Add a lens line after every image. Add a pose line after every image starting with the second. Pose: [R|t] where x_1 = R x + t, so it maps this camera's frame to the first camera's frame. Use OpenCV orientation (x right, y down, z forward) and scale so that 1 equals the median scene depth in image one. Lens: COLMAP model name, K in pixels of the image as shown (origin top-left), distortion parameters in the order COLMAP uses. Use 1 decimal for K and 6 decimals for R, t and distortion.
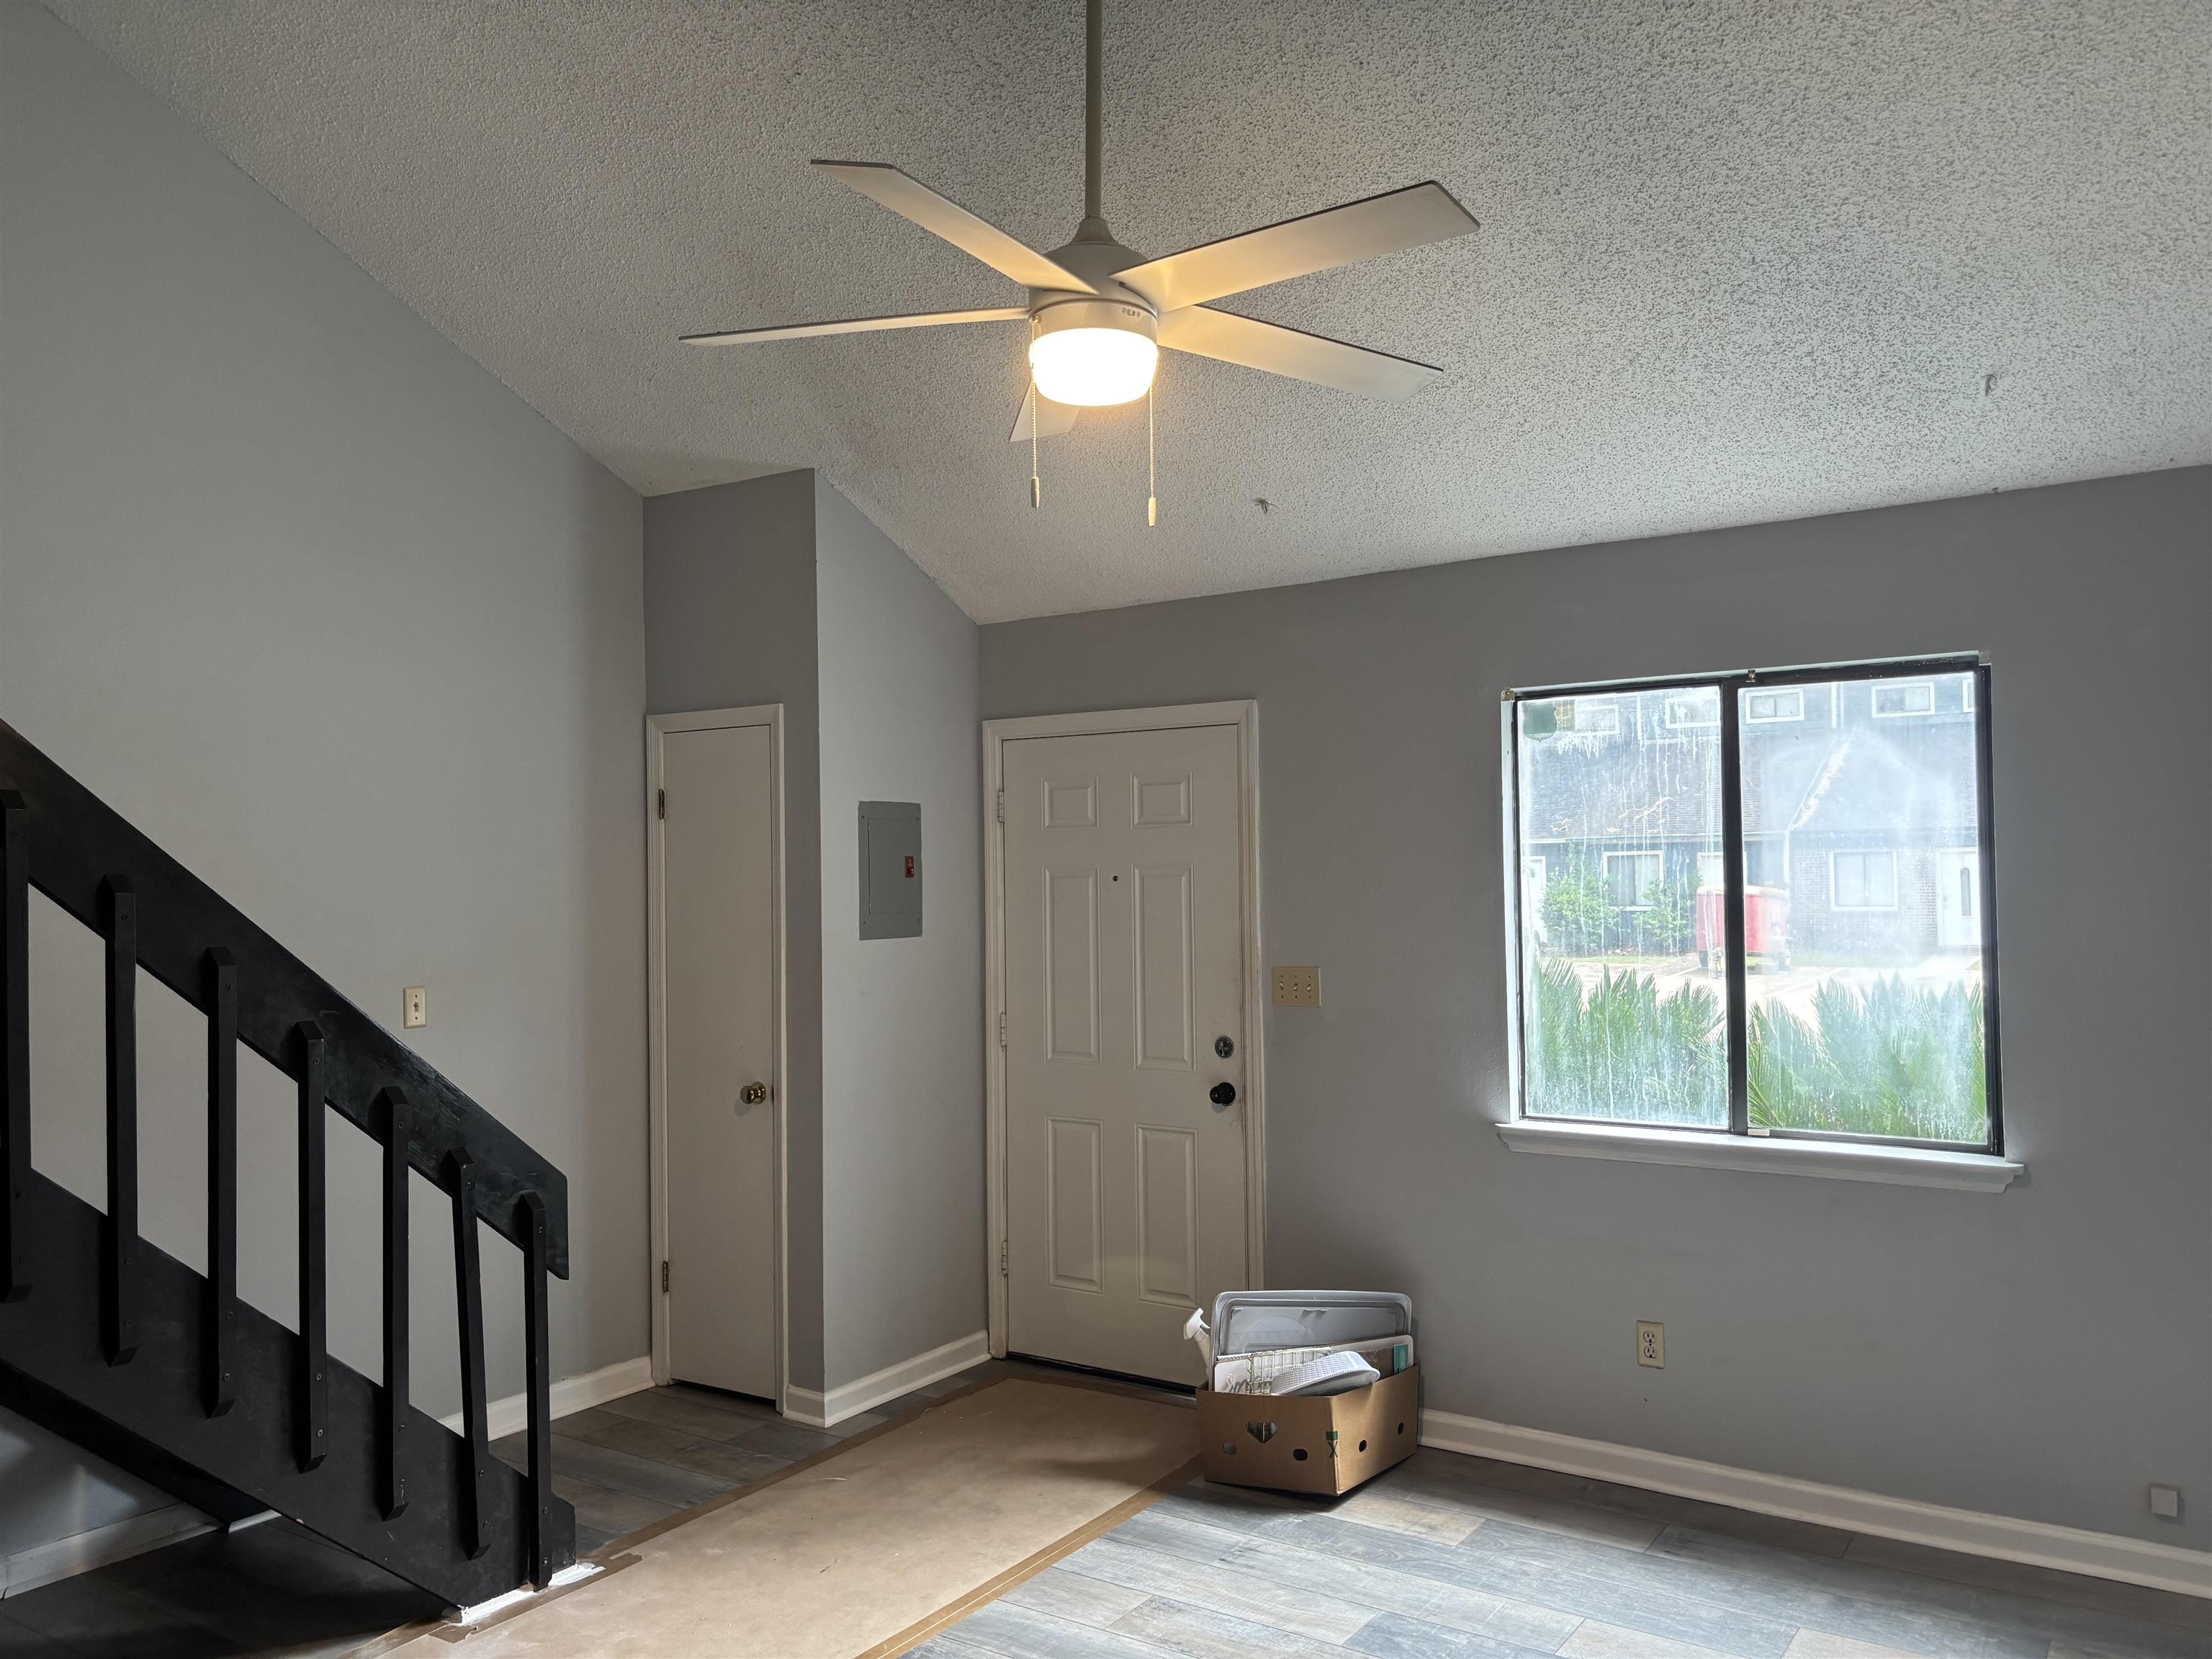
lens RADIAL K [[1678.4, 0, 1112.5], [0, 1678.4, 835.1], [0, 0, 1]] dist [0.049151, -0.063129]
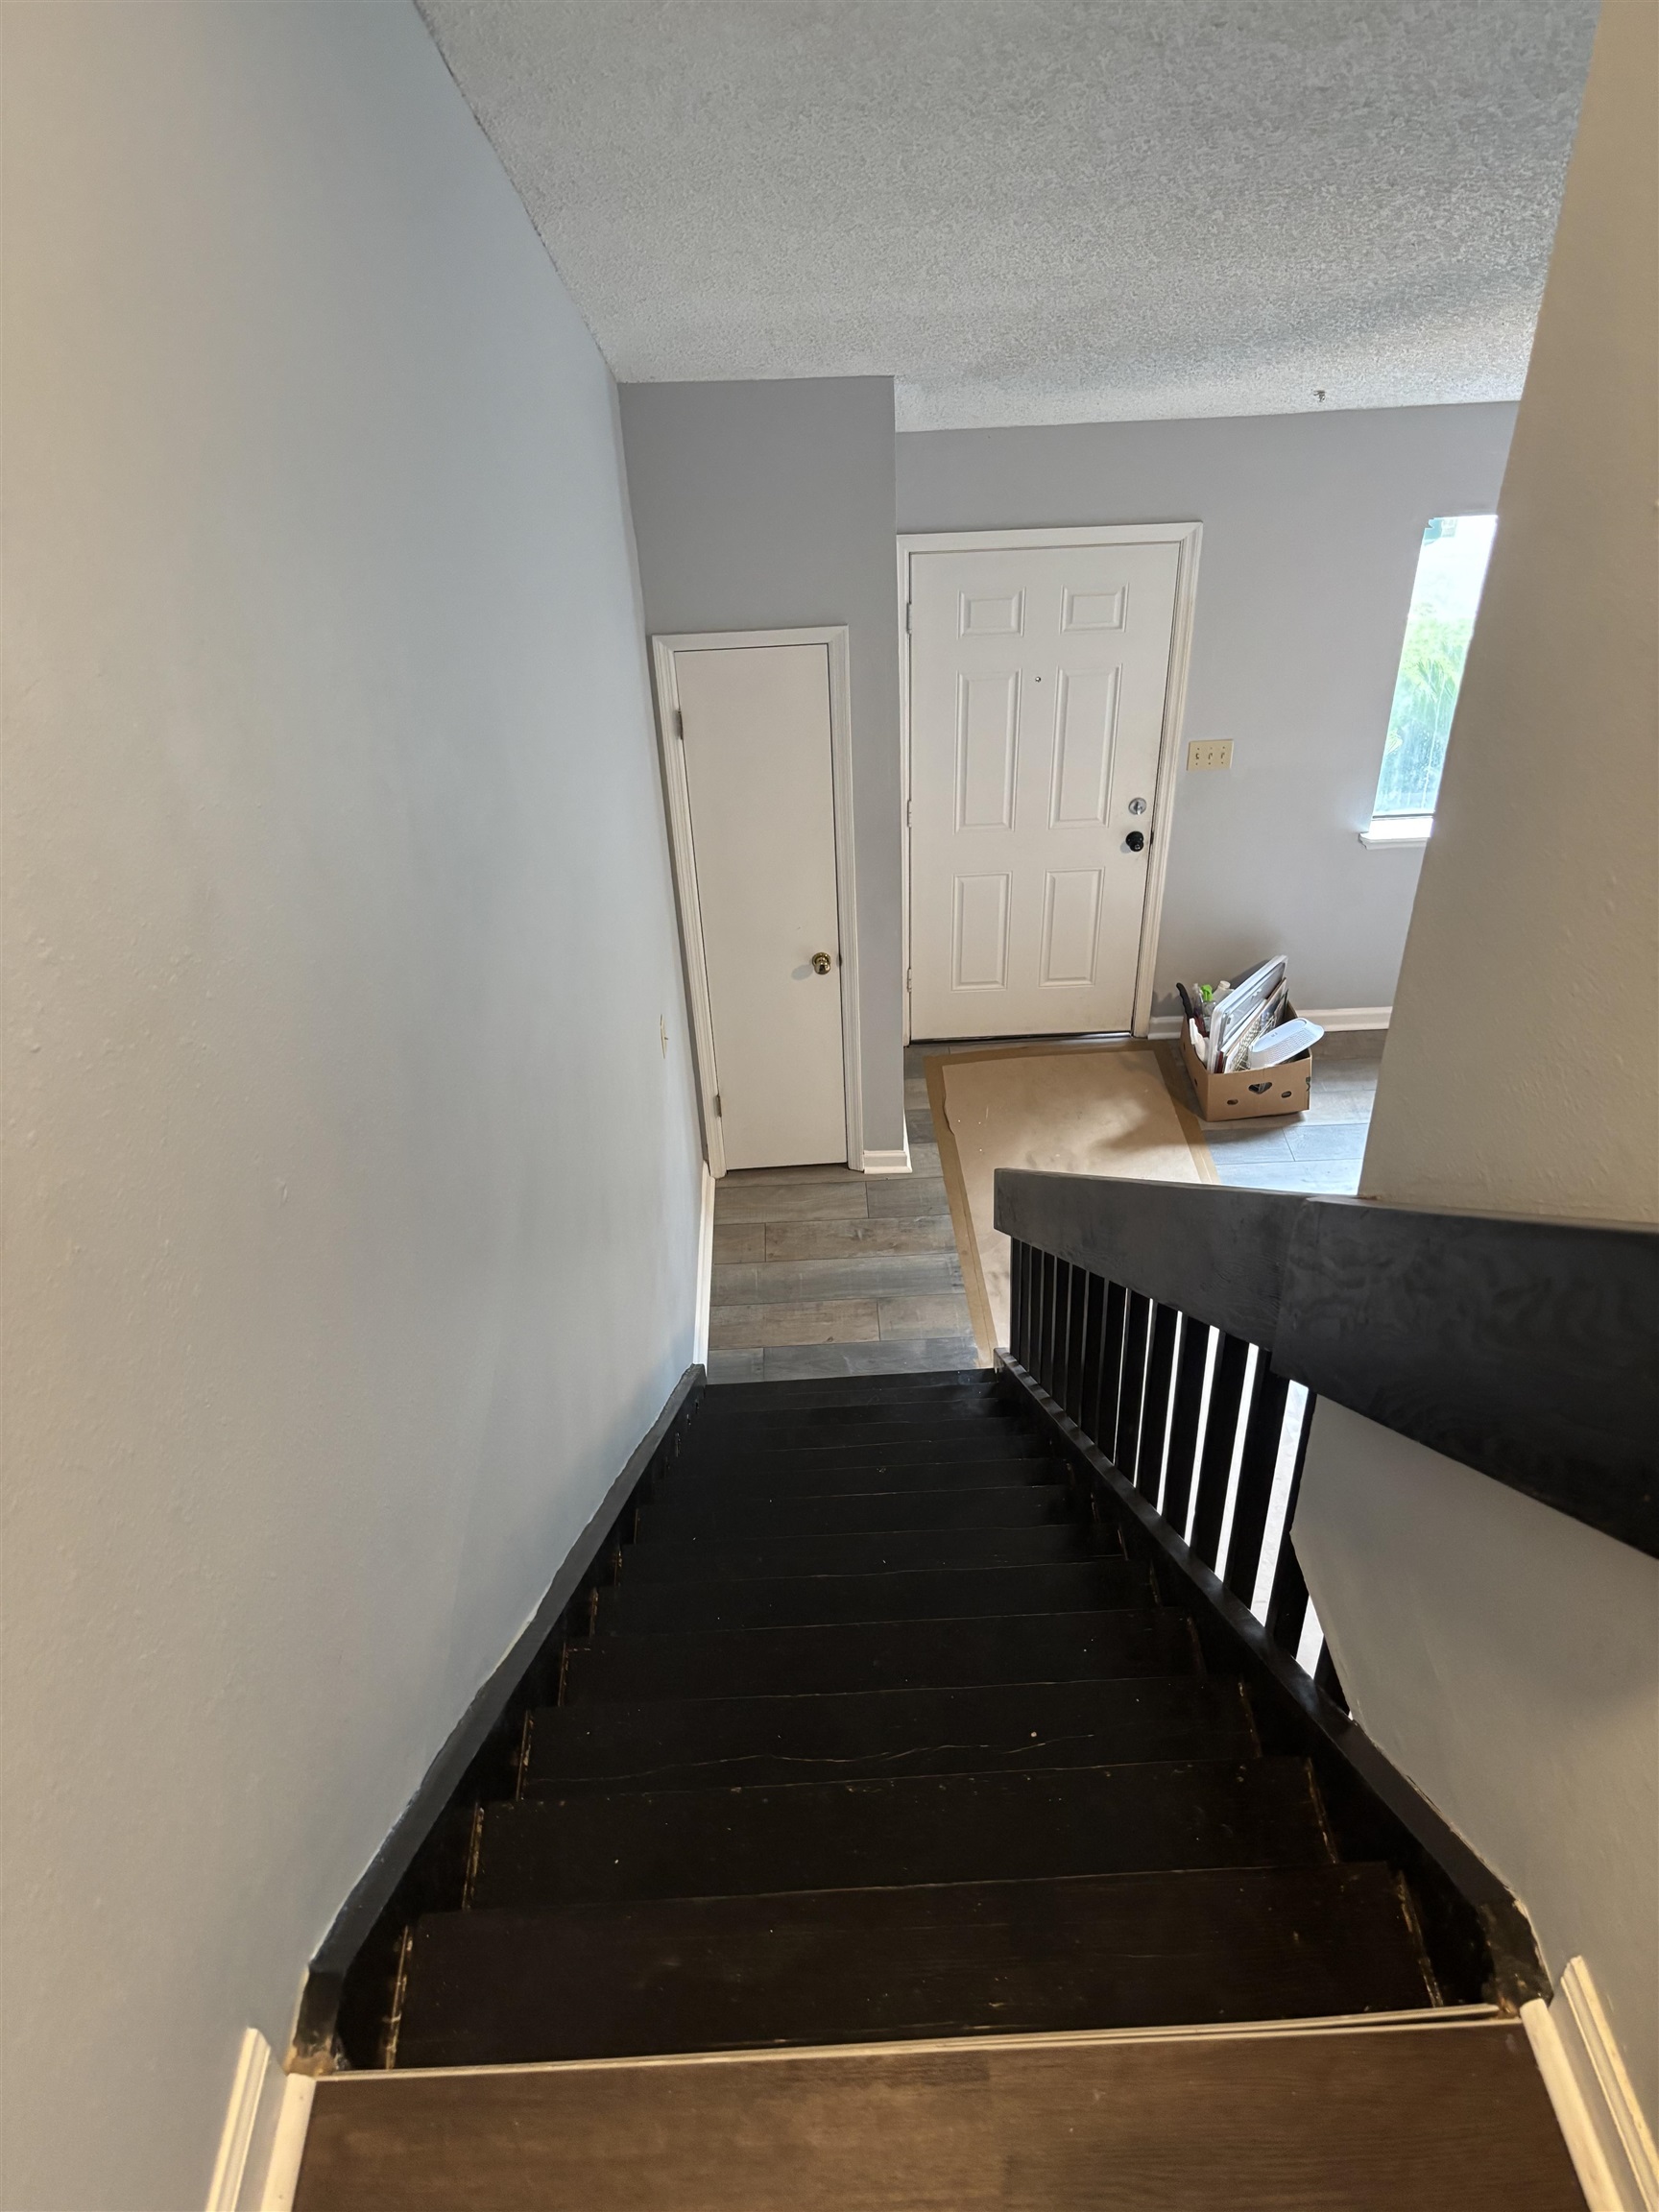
lens RADIAL K [[1678.4, 0, 835.1], [0, 1678.4, 1096.9], [0, 0, 1]] dist [0.049151, -0.063129]
pose [[0.806587, -0.371412, 0.459859, -0.859444], [0.006316, 0.783322, 0.621584, -0.538254], [-0.591081, -0.498457, 0.634163, 0.273844]]
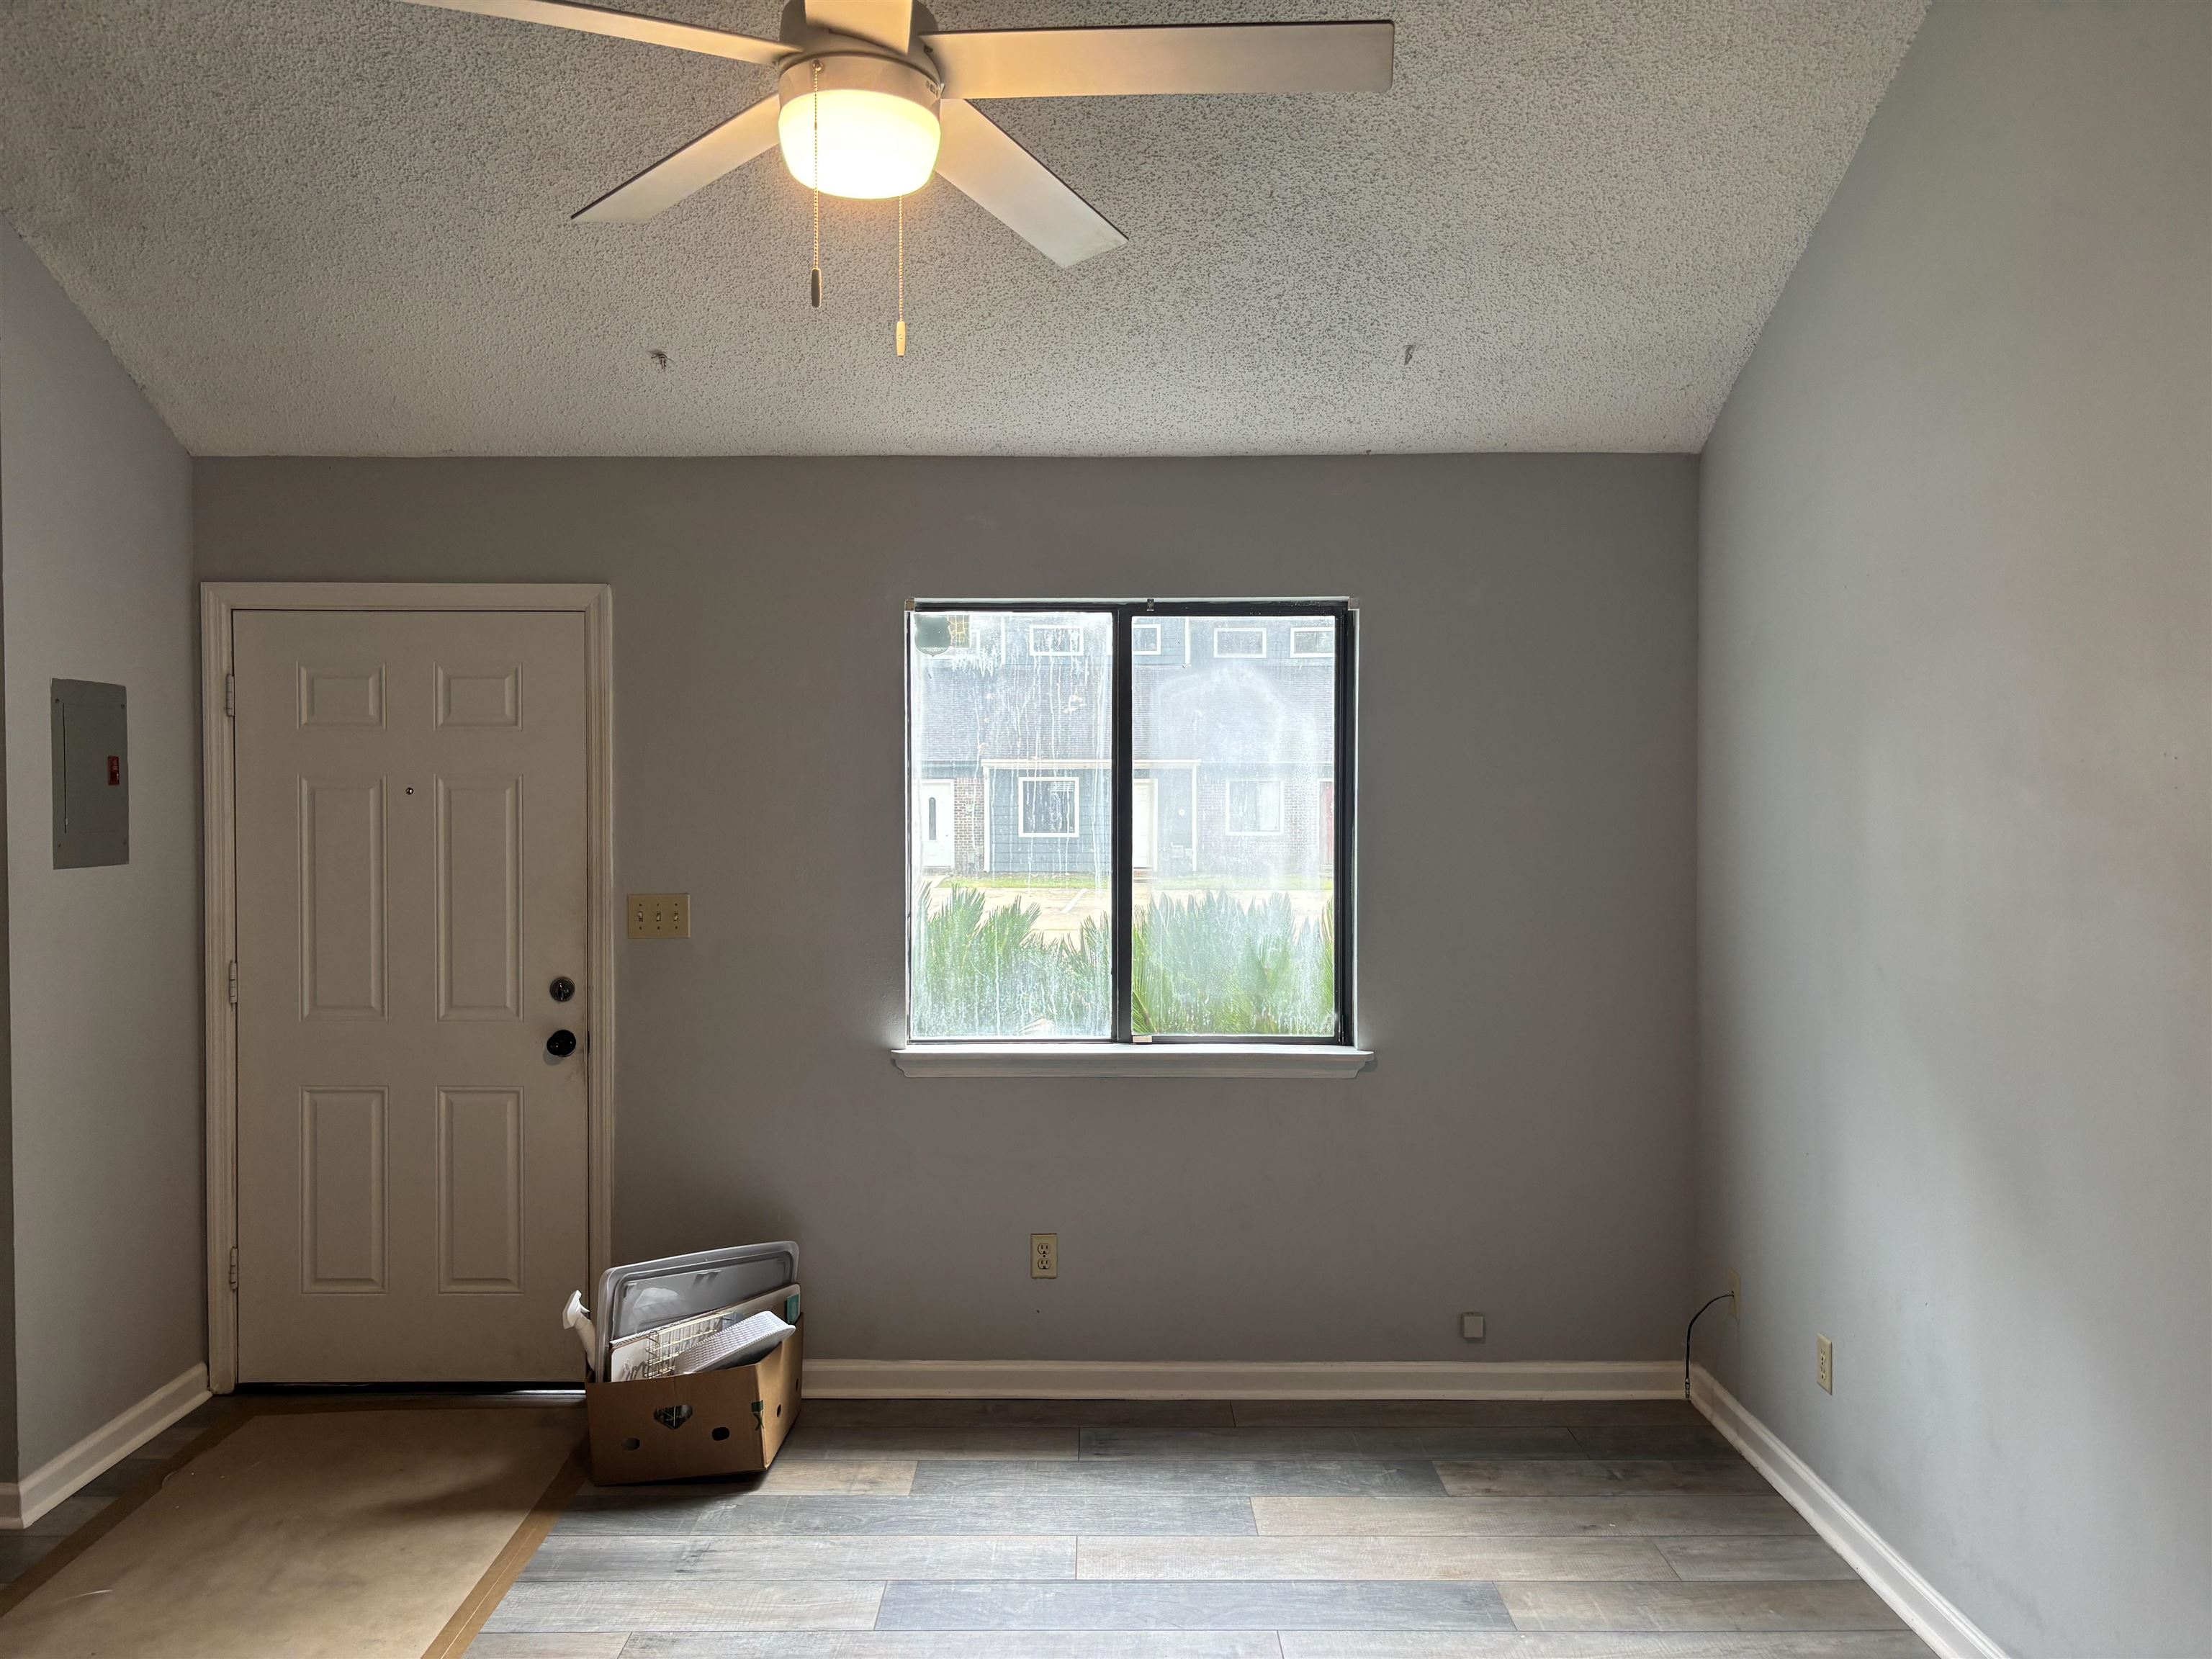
lens RADIAL K [[1678.4, 0, 1108.8], [0, 1678.4, 833.1], [0, 0, 1]] dist [0.049151, -0.063129]
pose [[0.825194, 0.000558, 0.564849, -0.215697], [-0.025491, 0.999018, 0.036252, 0.009495], [-0.564274, -0.044314, 0.824398, 0.150548]]
